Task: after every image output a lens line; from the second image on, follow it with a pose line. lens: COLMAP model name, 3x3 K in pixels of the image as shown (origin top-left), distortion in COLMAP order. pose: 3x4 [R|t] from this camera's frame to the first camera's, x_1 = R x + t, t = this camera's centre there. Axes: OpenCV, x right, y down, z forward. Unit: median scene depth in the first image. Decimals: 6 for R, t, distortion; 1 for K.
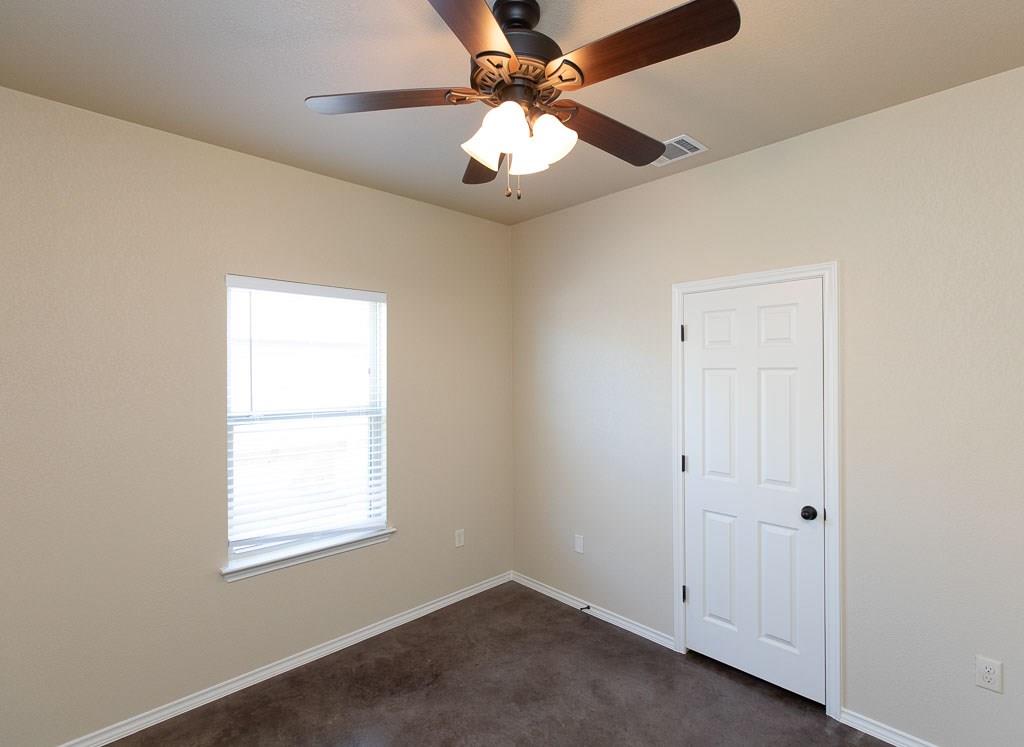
lens RADIAL K [[490.1, 0, 512.0], [0, 490.1, 373.5], [0, 0, 1]] dist [-0.001154, -0.000254]
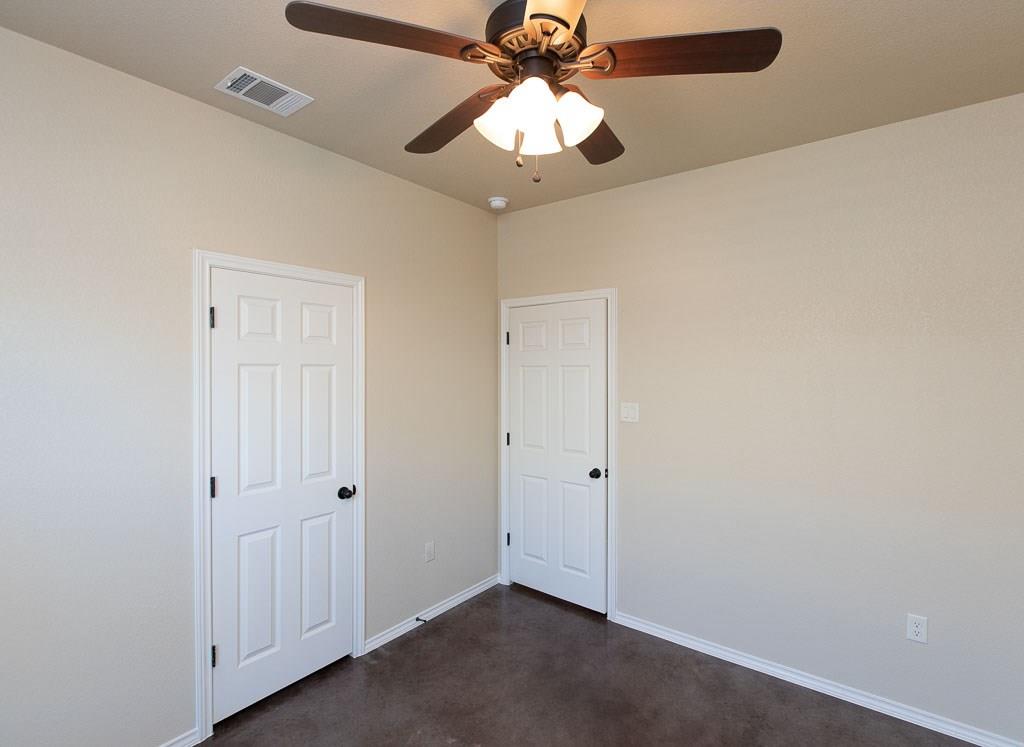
lens RADIAL K [[504.2, 0, 512.7], [0, 504.2, 368.2], [0, 0, 1]] dist [0.001709, 0.000242]
pose [[-0.153192, 0.000732, 0.988196, -0.567019], [-0.005416, 0.999984, -0.001580, -0.004949], [-0.988182, -0.005594, -0.153185, 0.738612]]
